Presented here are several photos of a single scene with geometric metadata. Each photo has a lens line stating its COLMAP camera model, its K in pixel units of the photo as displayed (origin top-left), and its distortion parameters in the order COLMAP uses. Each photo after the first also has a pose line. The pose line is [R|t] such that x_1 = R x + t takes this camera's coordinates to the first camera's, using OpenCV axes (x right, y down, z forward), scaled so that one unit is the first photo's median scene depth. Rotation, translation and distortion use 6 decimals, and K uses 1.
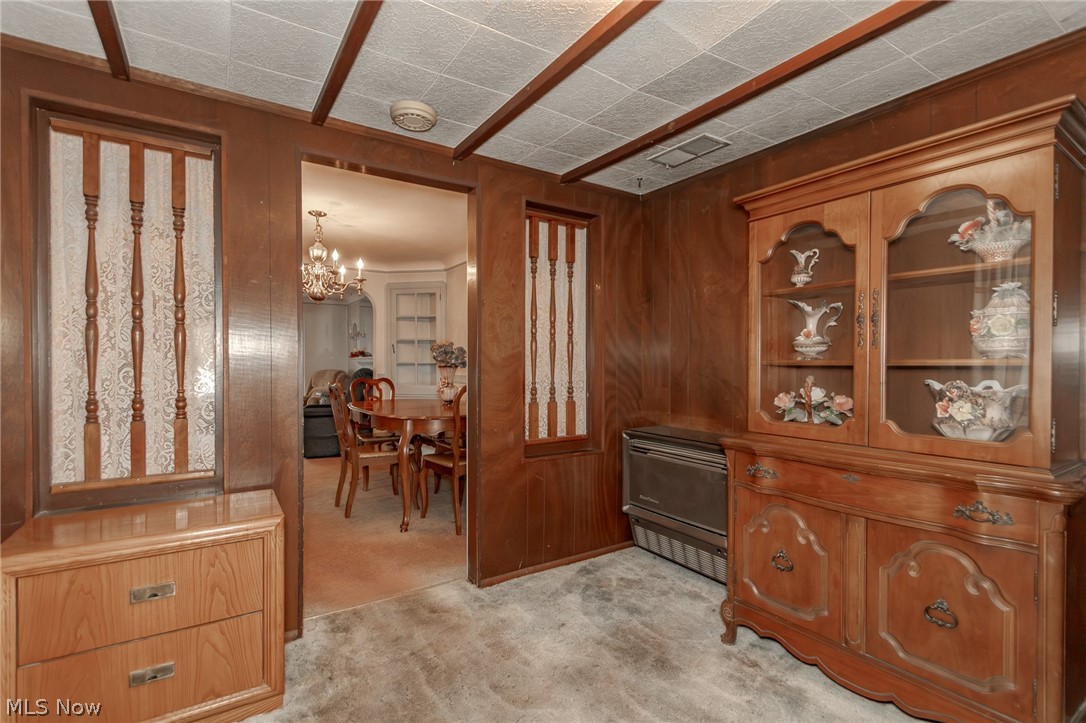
lens RADIAL K [[507.1, 0, 543.0], [0, 507.1, 361.5], [0, 0, 1]] dist [-0.002239, -0.000379]
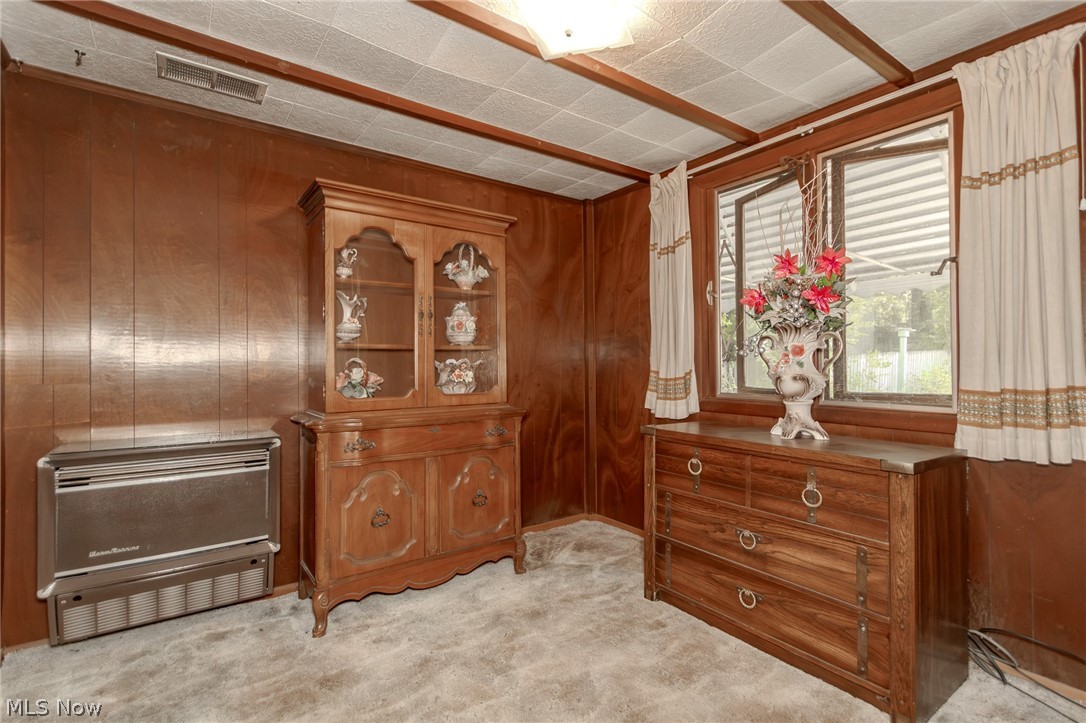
lens RADIAL K [[494.0, 0, 543.0], [0, 494.0, 361.5], [0, 0, 1]] dist [-0.000696, -0.000206]
pose [[-0.036180, 0.009139, 0.999303, -0.596235], [0.011788, 0.999893, -0.008718, 0.049319], [-0.999276, 0.011464, -0.036284, 0.608769]]
